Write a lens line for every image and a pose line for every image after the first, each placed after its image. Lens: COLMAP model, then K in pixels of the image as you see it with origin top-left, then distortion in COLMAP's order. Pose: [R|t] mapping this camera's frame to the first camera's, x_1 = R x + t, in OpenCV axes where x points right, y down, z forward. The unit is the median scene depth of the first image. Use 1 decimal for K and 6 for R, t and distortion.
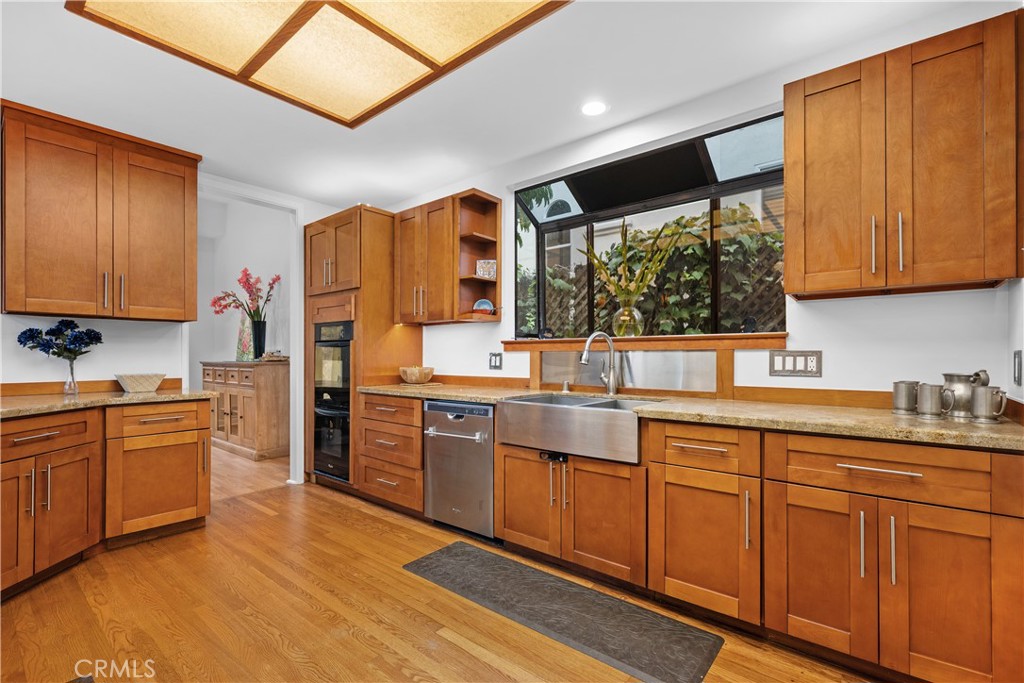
lens RADIAL K [[454.6, 0, 510.7], [0, 454.6, 361.2], [0, 0, 1]] dist [0.000821, 0.000193]
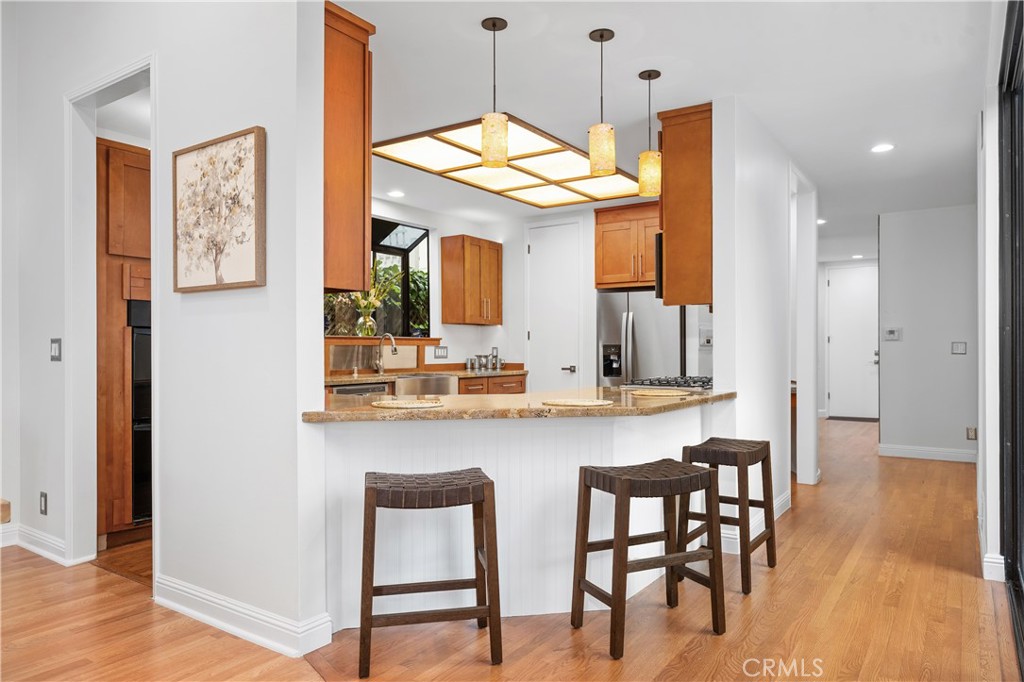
lens RADIAL K [[671.6, 0, 512.0], [0, 671.6, 341.0], [0, 0, 1]] dist [0.000897, 0.000276]
pose [[-0.104109, 0.005031, 0.994553, -2.800184], [0.002409, 0.999986, -0.004807, -0.036104], [-0.994563, 0.001895, -0.104120, 1.034923]]
